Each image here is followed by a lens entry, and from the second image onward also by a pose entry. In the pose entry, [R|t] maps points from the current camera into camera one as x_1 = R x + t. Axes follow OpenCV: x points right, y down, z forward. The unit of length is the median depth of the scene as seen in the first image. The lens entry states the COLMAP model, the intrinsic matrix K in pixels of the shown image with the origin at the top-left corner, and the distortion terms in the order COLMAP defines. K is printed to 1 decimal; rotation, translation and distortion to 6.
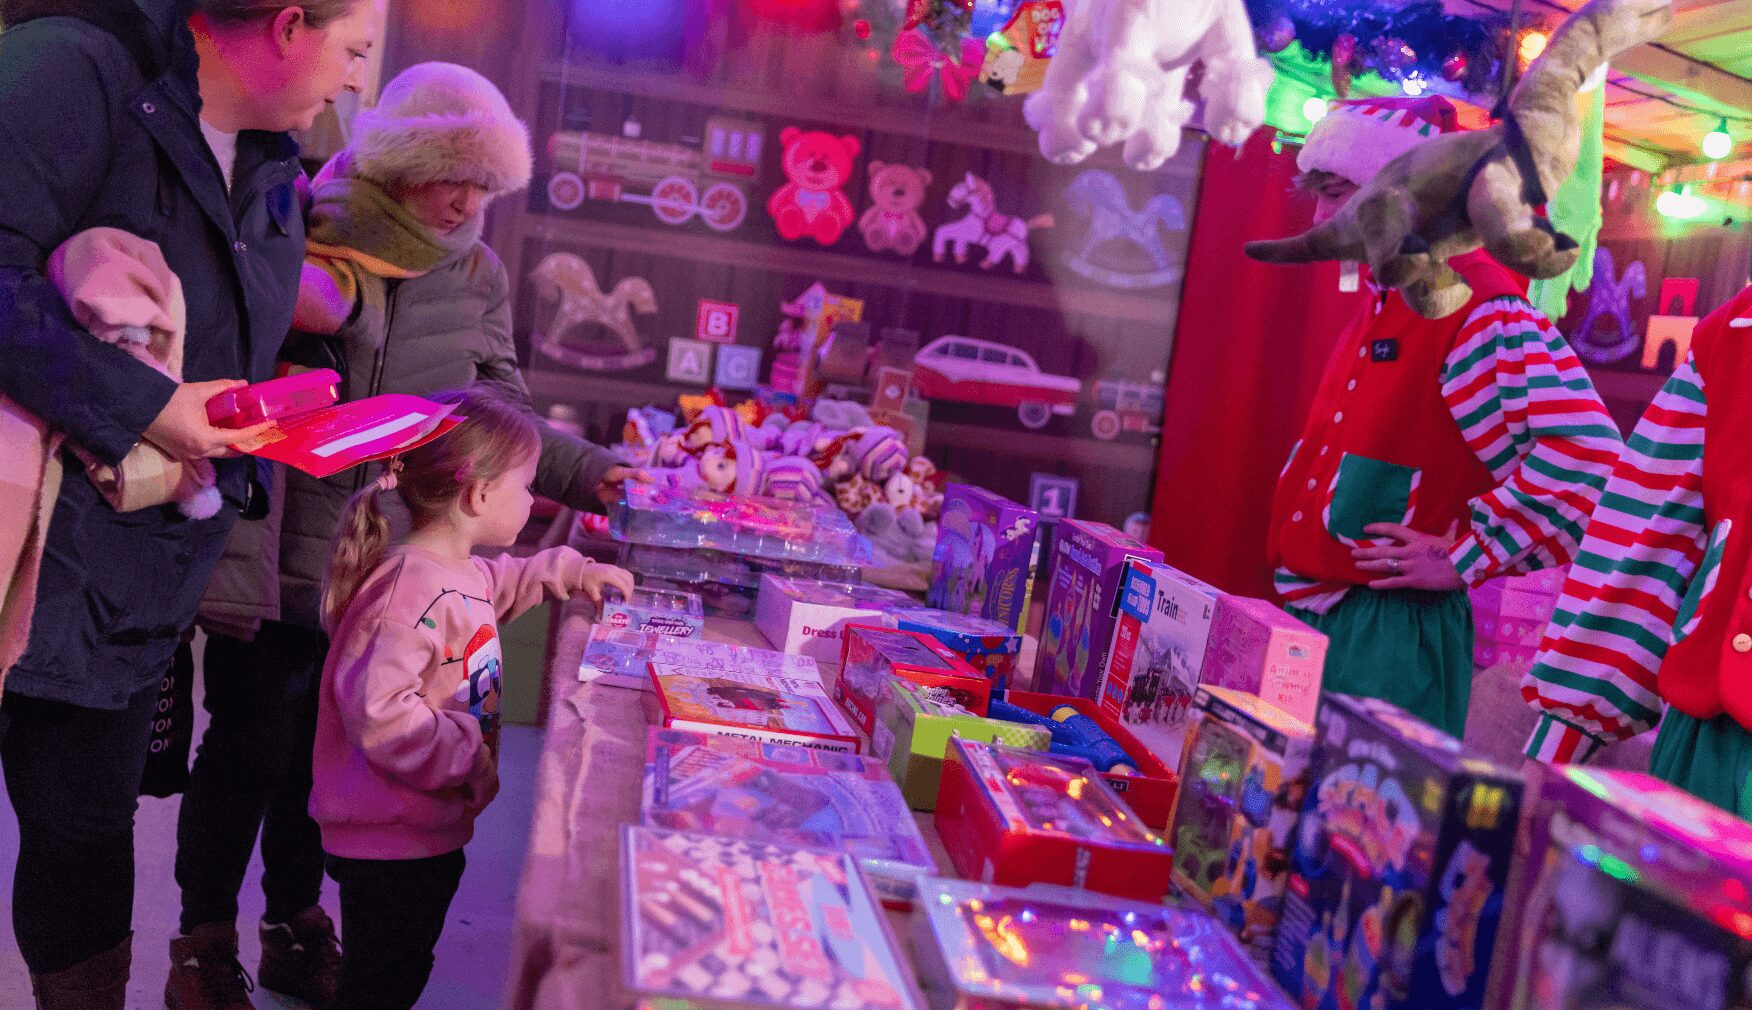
lens RADIAL K [[1715.9, 0, 866.1], [0, 1715.9, 435.9], [0, 0, 1]] dist [0.004123, -0.001690]
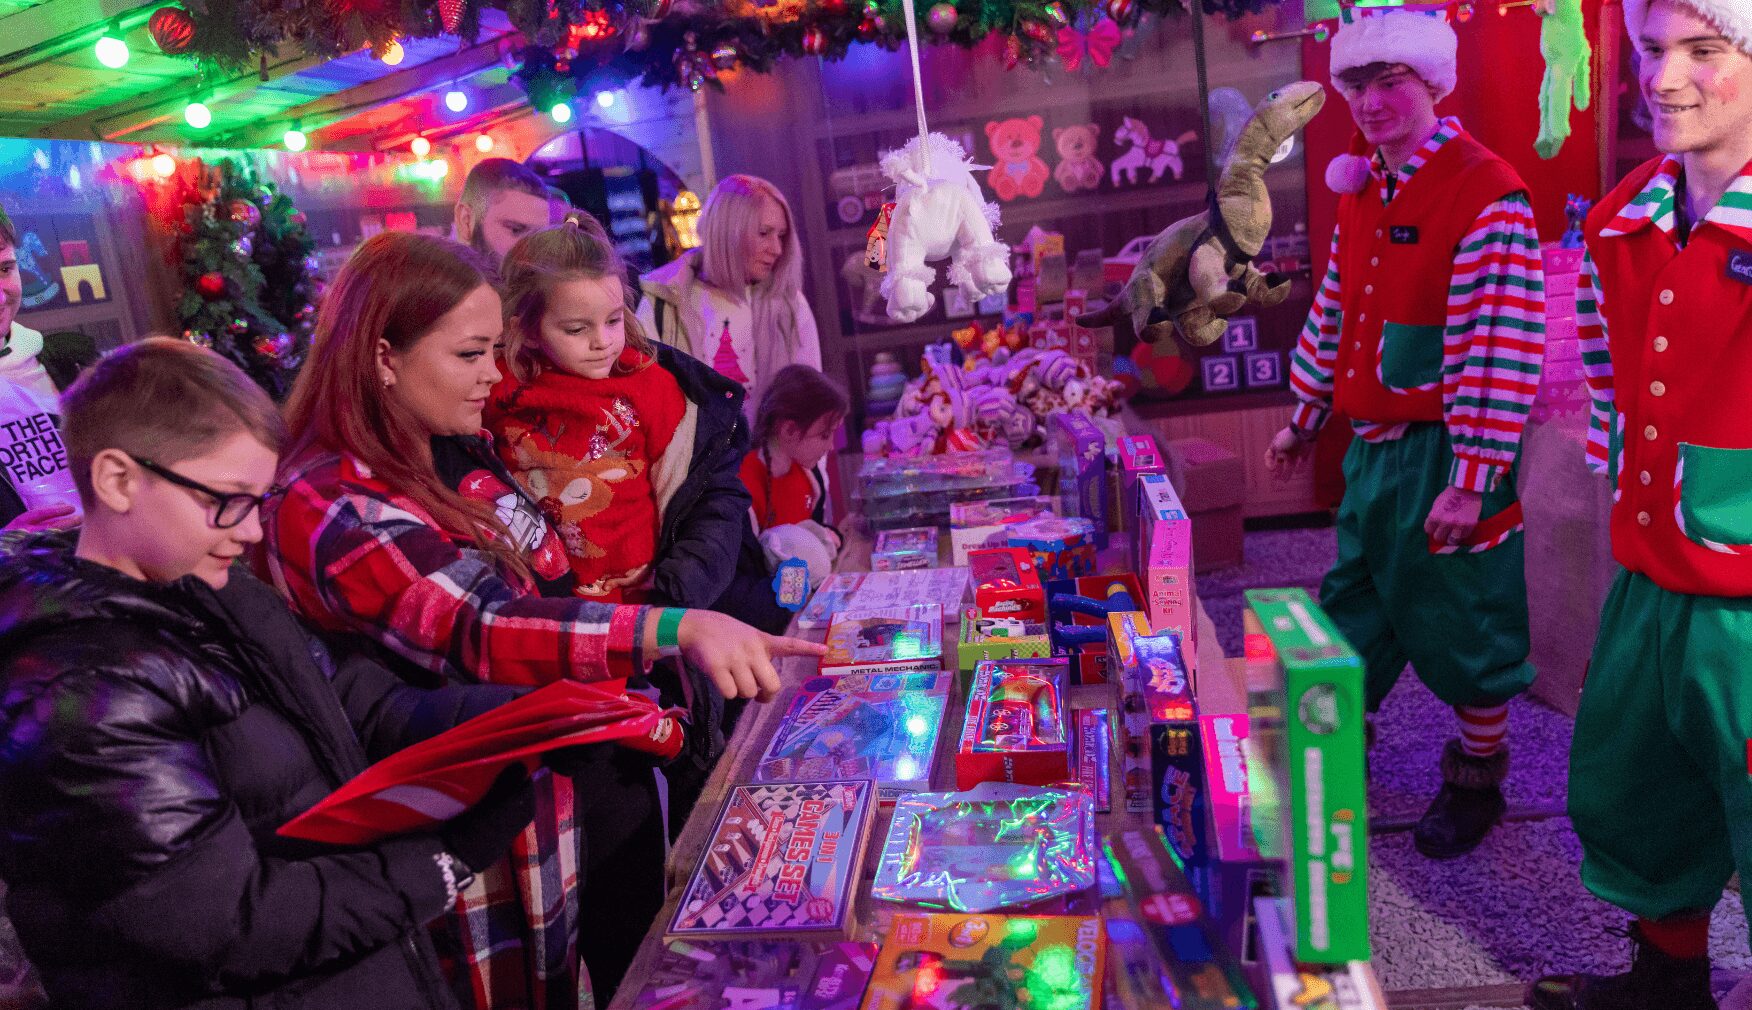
lens RADIAL K [[1206.4, 0, 874.7], [0, 1206.4, 438.5], [0, 0, 1]] dist [-0.002001, -0.002030]
pose [[0.940859, -0.209408, -0.266332, 0.123160], [0.238864, 0.967489, 0.083118, -0.054630], [0.240268, -0.141819, 0.960291, -0.015528]]
